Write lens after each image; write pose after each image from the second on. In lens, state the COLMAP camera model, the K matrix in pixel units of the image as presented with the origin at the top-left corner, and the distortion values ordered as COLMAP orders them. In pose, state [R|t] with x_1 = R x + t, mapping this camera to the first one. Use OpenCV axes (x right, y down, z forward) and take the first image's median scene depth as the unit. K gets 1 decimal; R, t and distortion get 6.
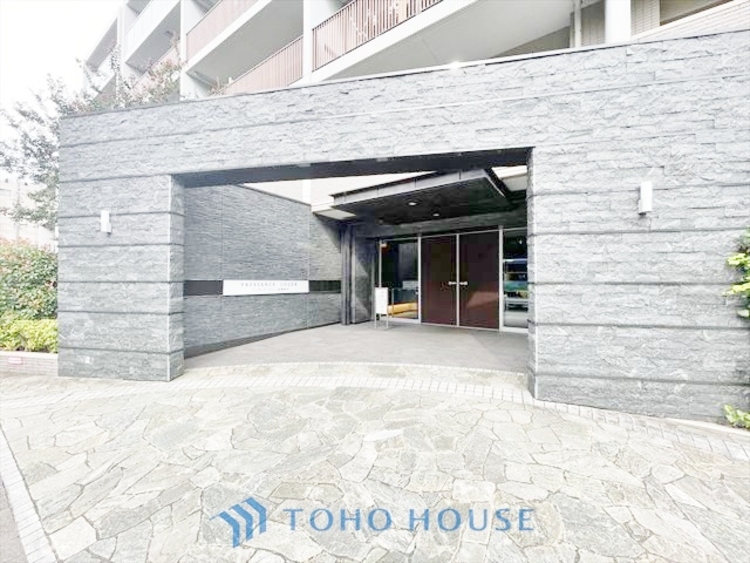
lens RADIAL K [[299.6, 0, 376.8], [0, 299.6, 279.7], [0, 0, 1]] dist [0.000729, 0.000124]
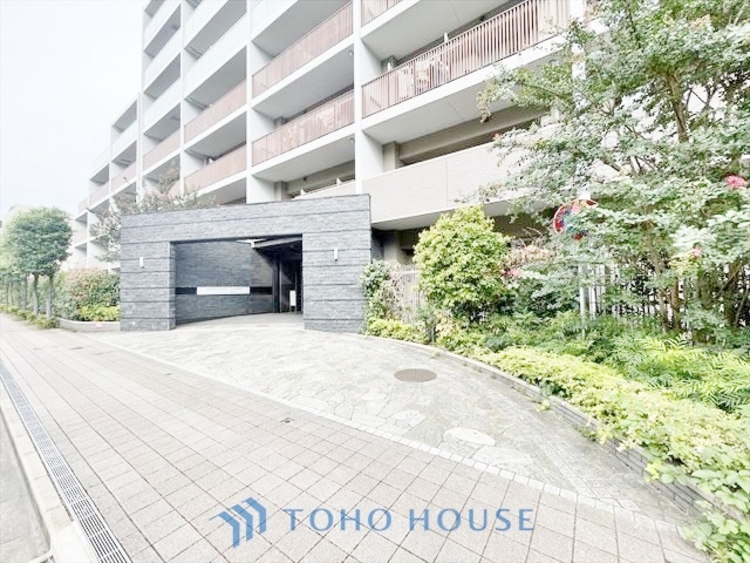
lens RADIAL K [[299.6, 0, 373.0], [0, 299.6, 279.7], [0, 0, 1]] dist [0.000729, 0.000124]
pose [[0.999416, -0.018337, -0.028842, 0.875221], [0.017604, 0.999520, -0.025484, 0.029385], [0.029296, 0.024962, 0.999259, -1.166853]]
